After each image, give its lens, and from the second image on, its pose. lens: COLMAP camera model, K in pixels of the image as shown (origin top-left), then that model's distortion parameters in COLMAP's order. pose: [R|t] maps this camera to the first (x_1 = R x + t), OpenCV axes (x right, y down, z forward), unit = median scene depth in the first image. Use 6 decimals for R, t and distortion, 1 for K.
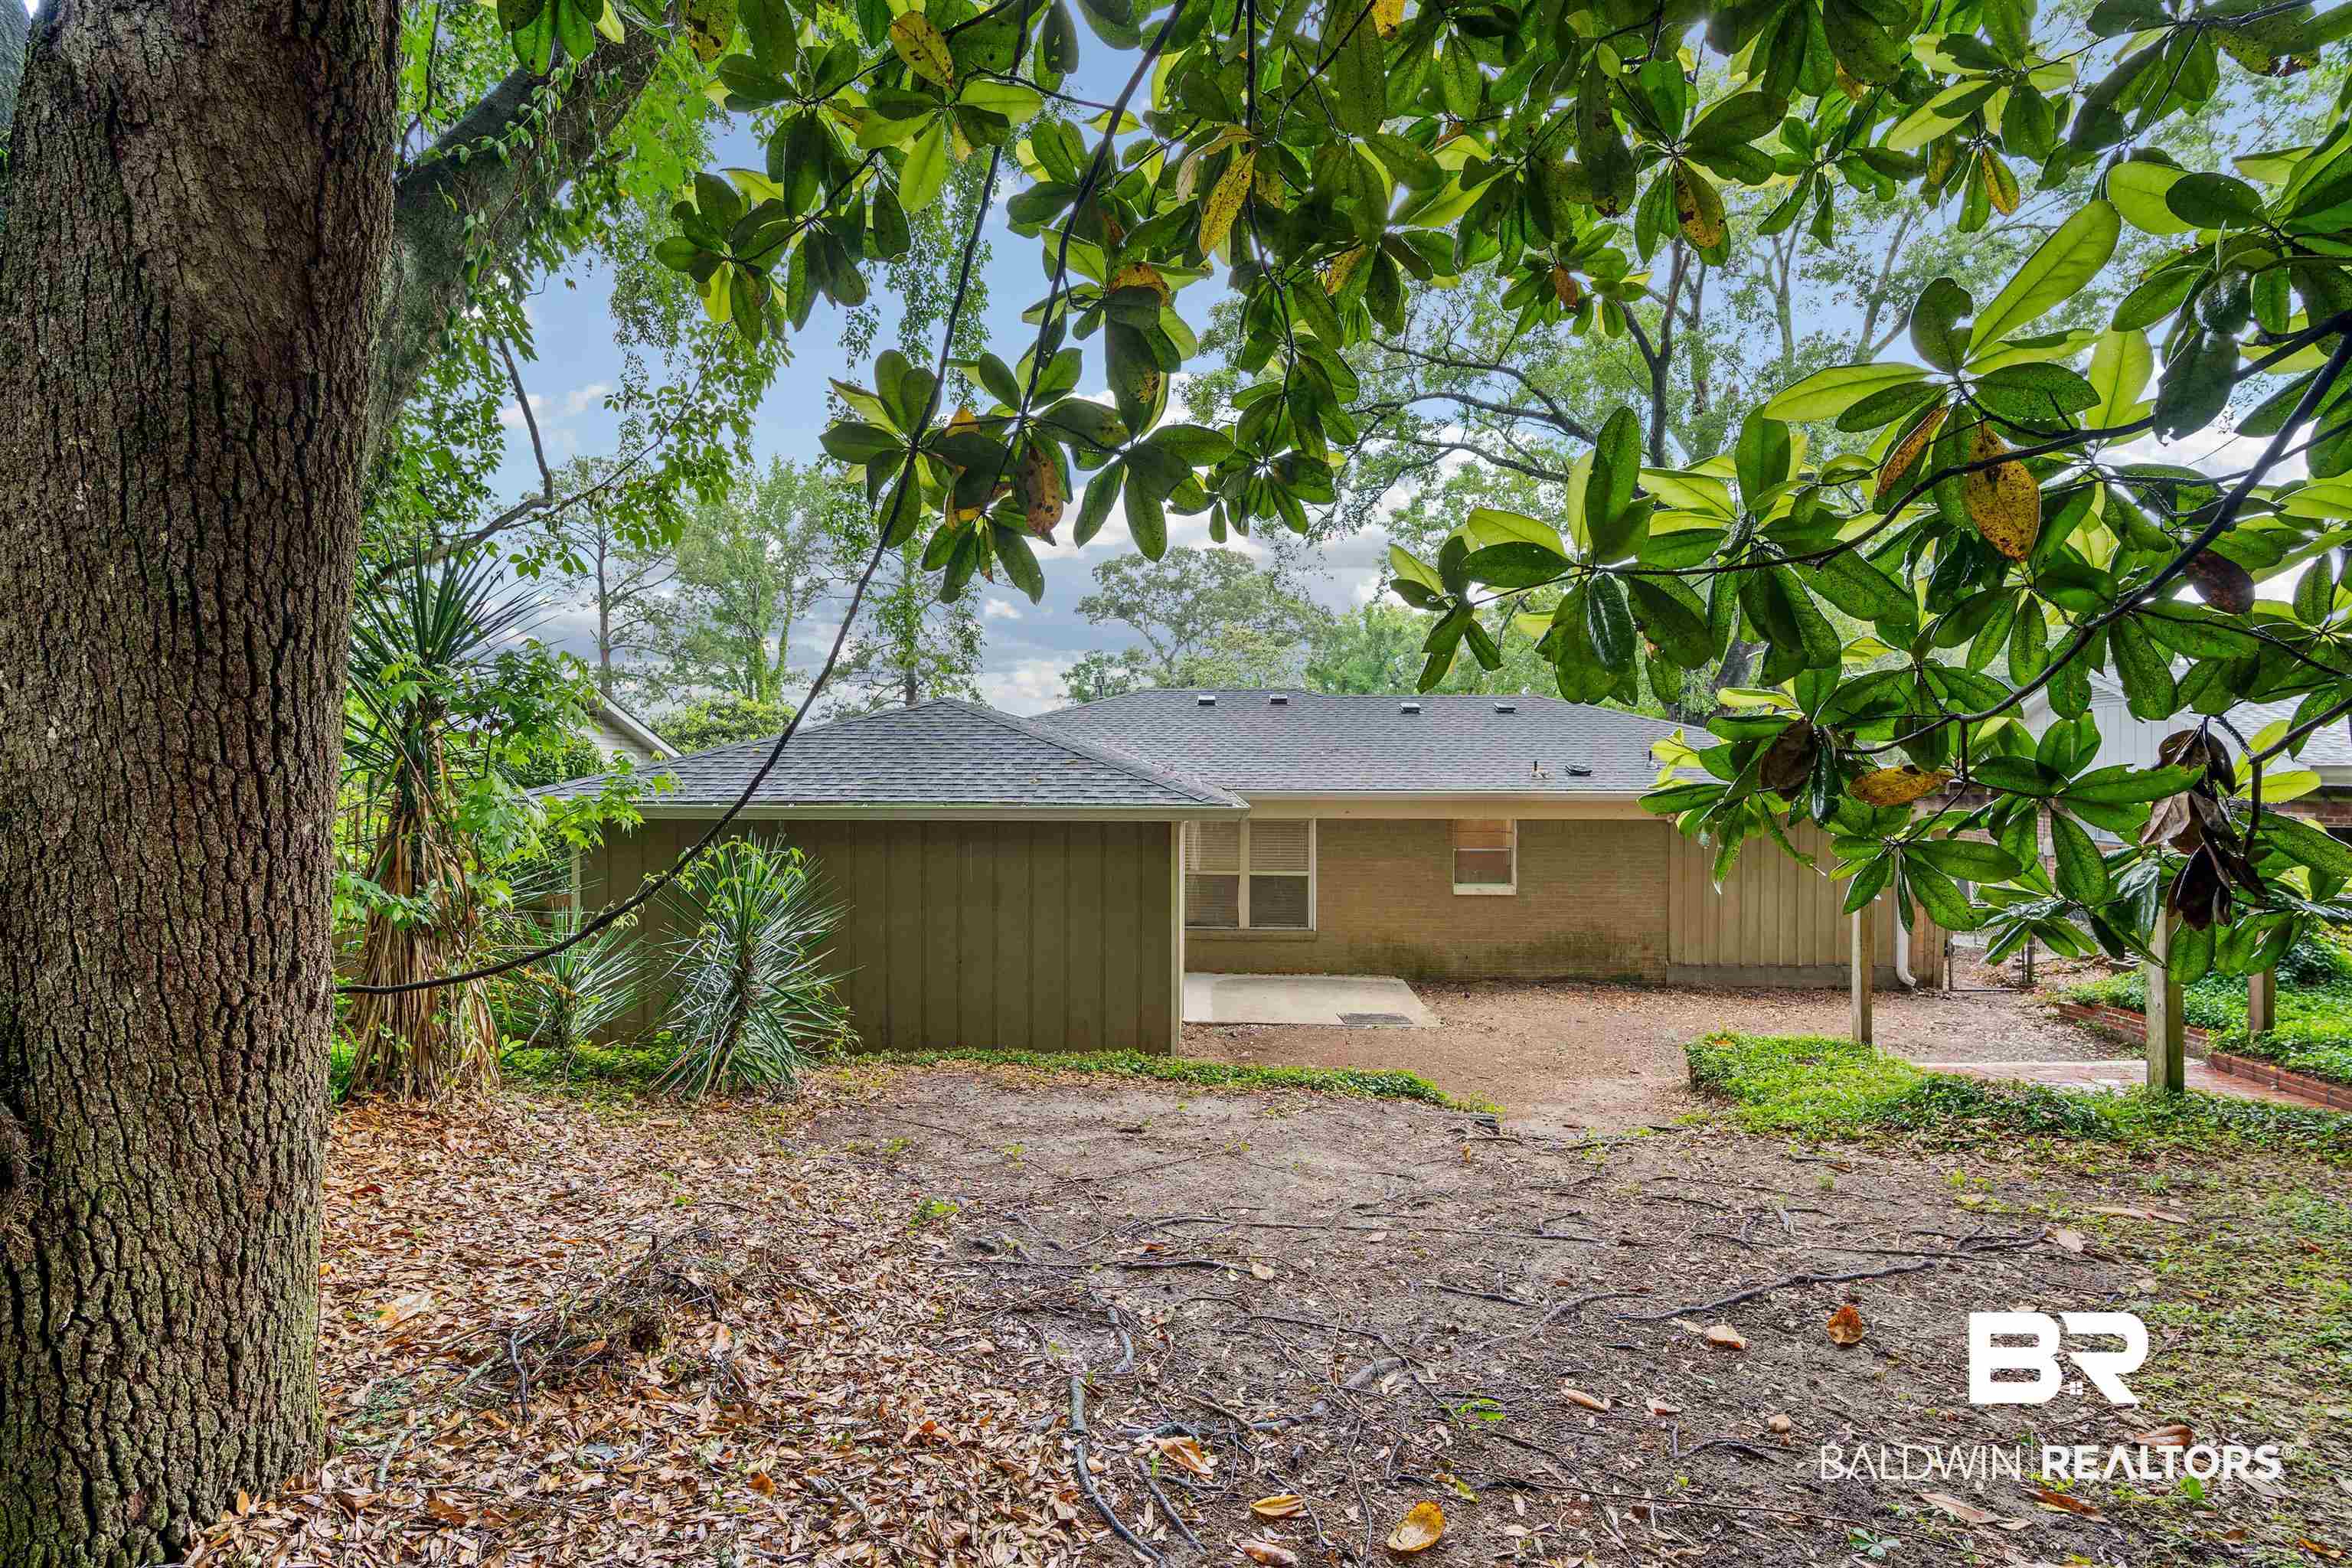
lens RADIAL K [[1036.1, 0, 1184.8], [0, 1036.1, 779.6], [0, 0, 1]] dist [-0.013032, 0.000046]
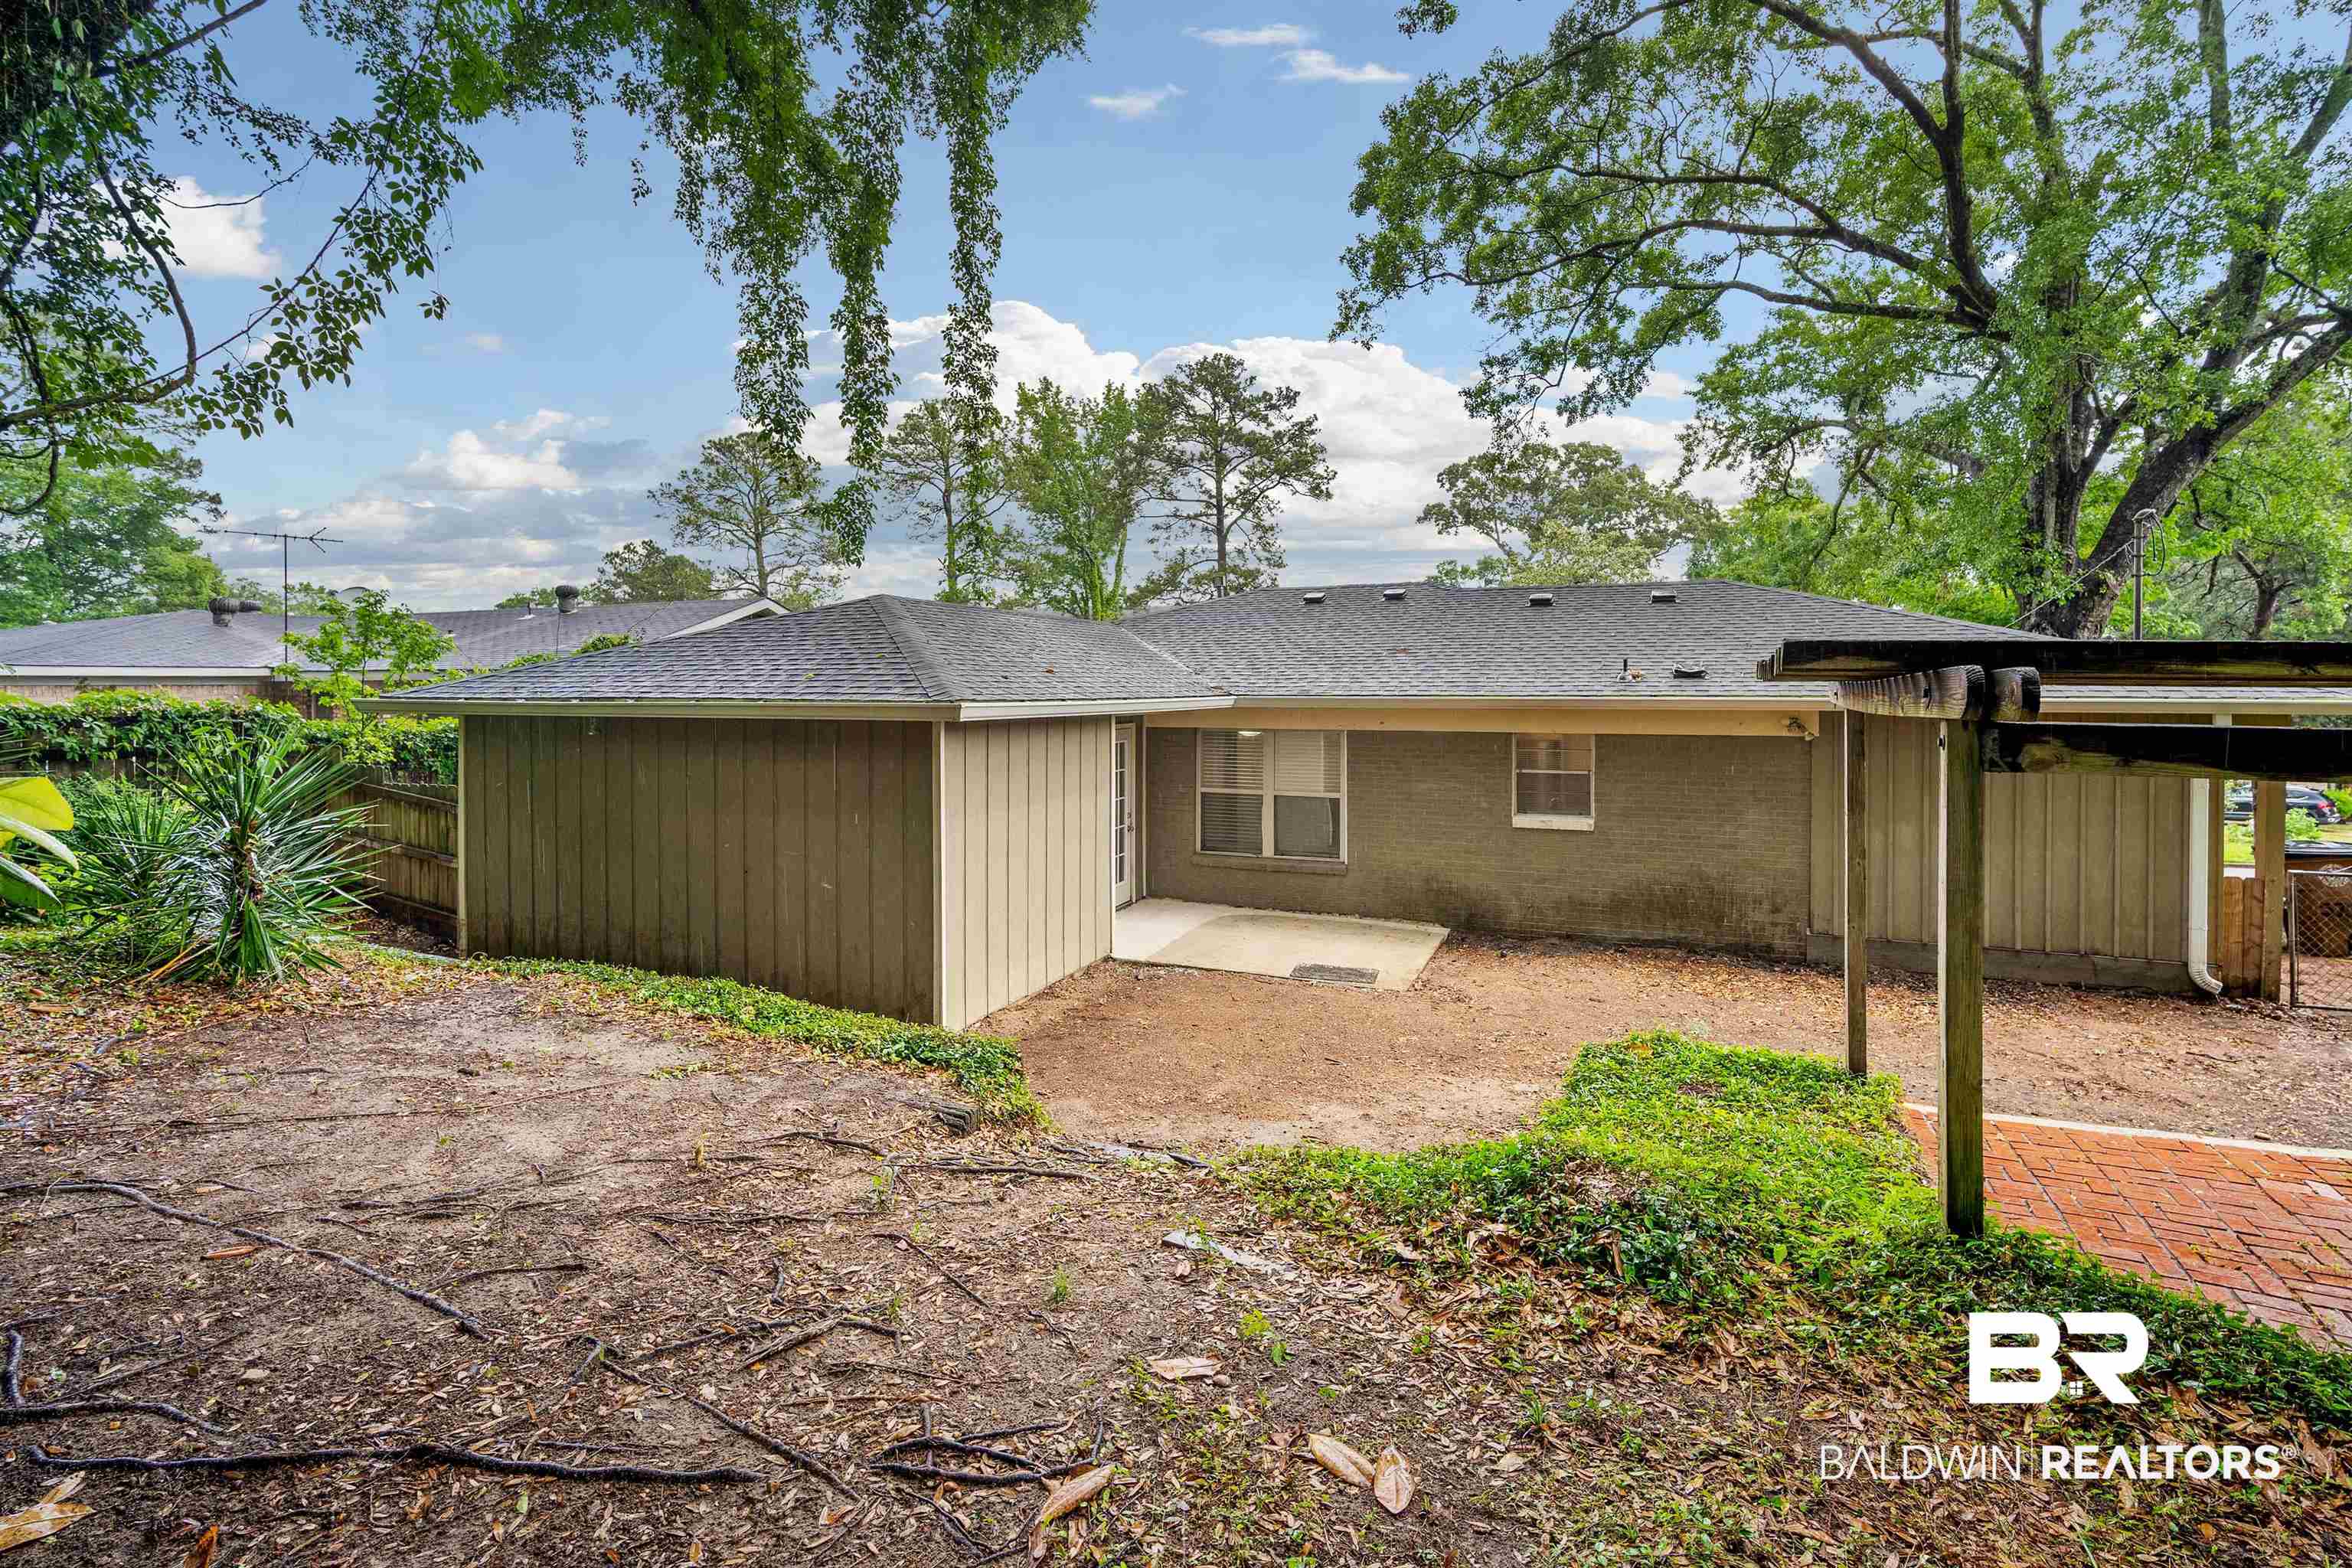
lens RADIAL K [[1066.4, 0, 1178.6], [0, 1066.4, 699.0], [0, 0, 1]] dist [-0.015114, 0.000114]
pose [[0.943691, 0.002478, -0.330819, 0.287051], [-0.002138, 0.999997, 0.001391, 0.011162], [0.330821, -0.000605, 0.943693, 0.135958]]
